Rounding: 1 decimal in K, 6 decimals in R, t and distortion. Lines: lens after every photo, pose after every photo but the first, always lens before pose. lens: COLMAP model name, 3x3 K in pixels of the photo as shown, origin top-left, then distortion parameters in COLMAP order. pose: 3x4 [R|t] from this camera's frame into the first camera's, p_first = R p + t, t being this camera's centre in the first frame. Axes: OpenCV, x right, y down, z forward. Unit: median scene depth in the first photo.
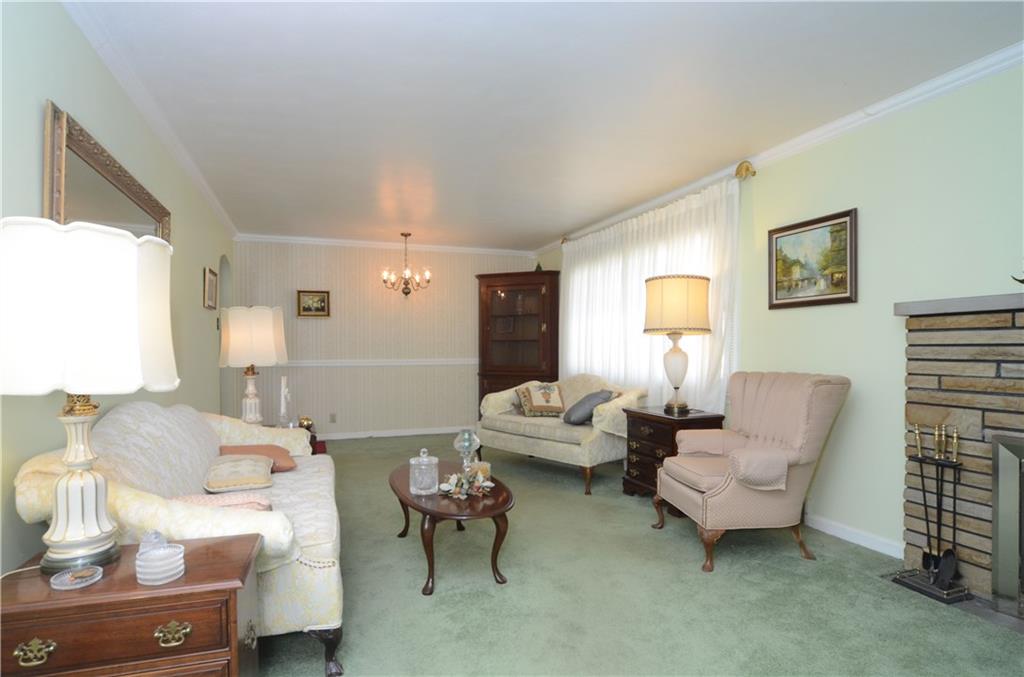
lens RADIAL K [[547.3, 0, 516.0], [0, 547.3, 349.3], [0, 0, 1]] dist [-0.022462, -0.000125]
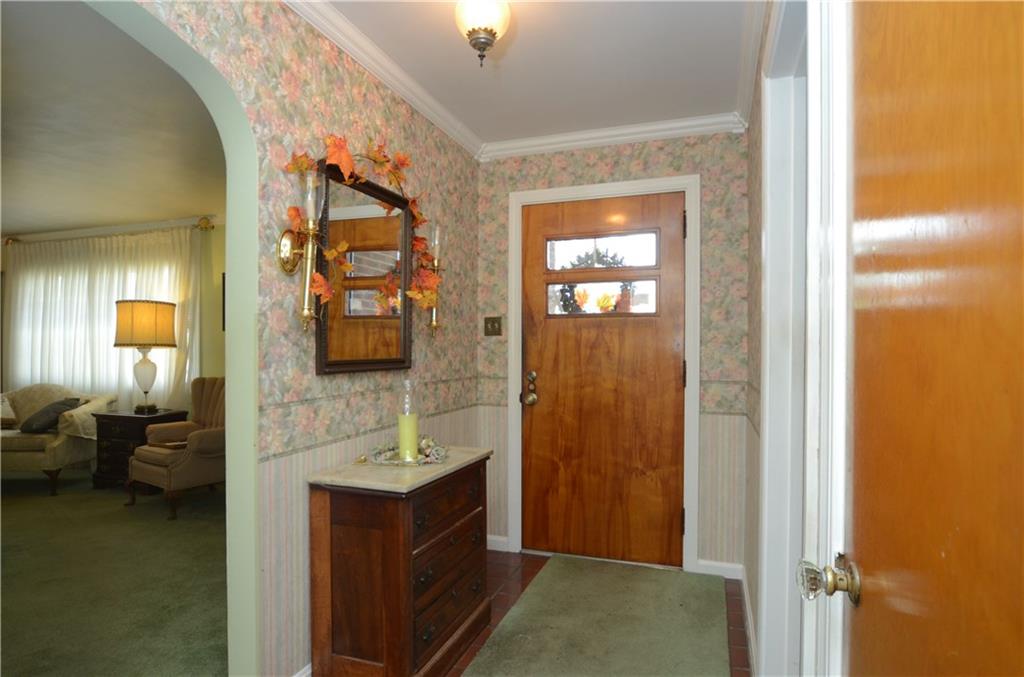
lens RADIAL K [[547.3, 0, 516.0], [0, 547.3, 349.3], [0, 0, 1]] dist [-0.022462, -0.000125]
pose [[0.637500, -0.003285, 0.770444, -0.108052], [0.002841, 0.999994, 0.001913, -0.023937], [-0.770445, 0.000969, 0.637505, -0.397112]]
